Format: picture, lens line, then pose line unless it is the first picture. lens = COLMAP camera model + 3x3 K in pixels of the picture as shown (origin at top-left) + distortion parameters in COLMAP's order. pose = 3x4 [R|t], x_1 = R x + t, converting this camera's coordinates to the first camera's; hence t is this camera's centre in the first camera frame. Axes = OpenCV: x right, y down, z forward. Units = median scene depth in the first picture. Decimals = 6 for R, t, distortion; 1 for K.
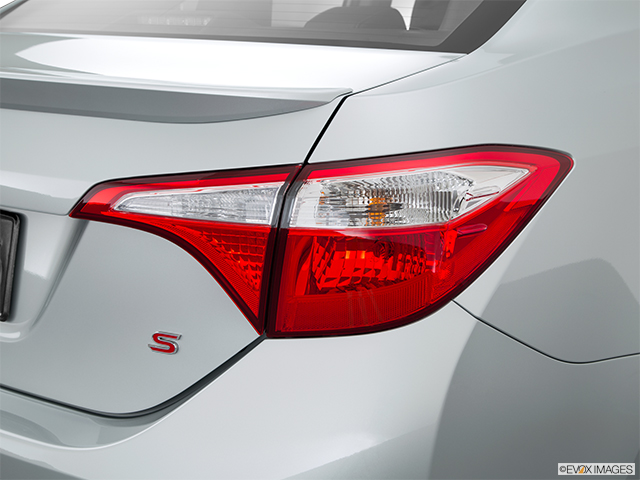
lens RADIAL K [[912.7, 0, 319.1], [0, 912.7, 239.2], [0, 0, 1]] dist [0.020178, 0.000000]
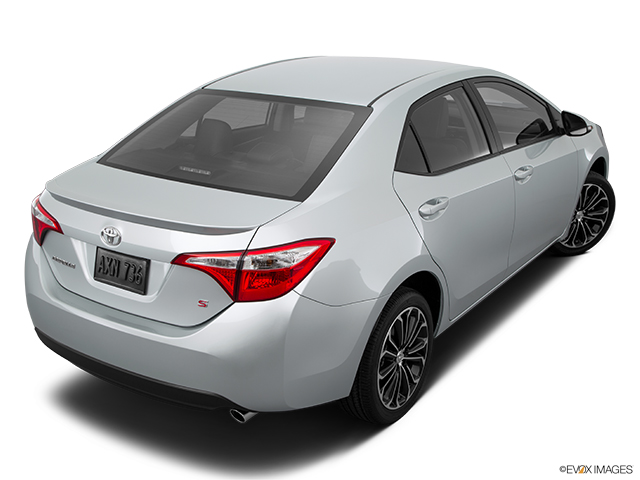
lens RADIAL K [[717.2, 0, 319.9], [0, 717.2, 241.0], [0, 0, 1]] dist [0.032010, 0.000000]
pose [[0.997178, -0.013480, 0.073857, 0.054048], [0.007934, 0.997161, 0.074875, -0.291079], [-0.074657, -0.074078, 0.994454, -1.508964]]
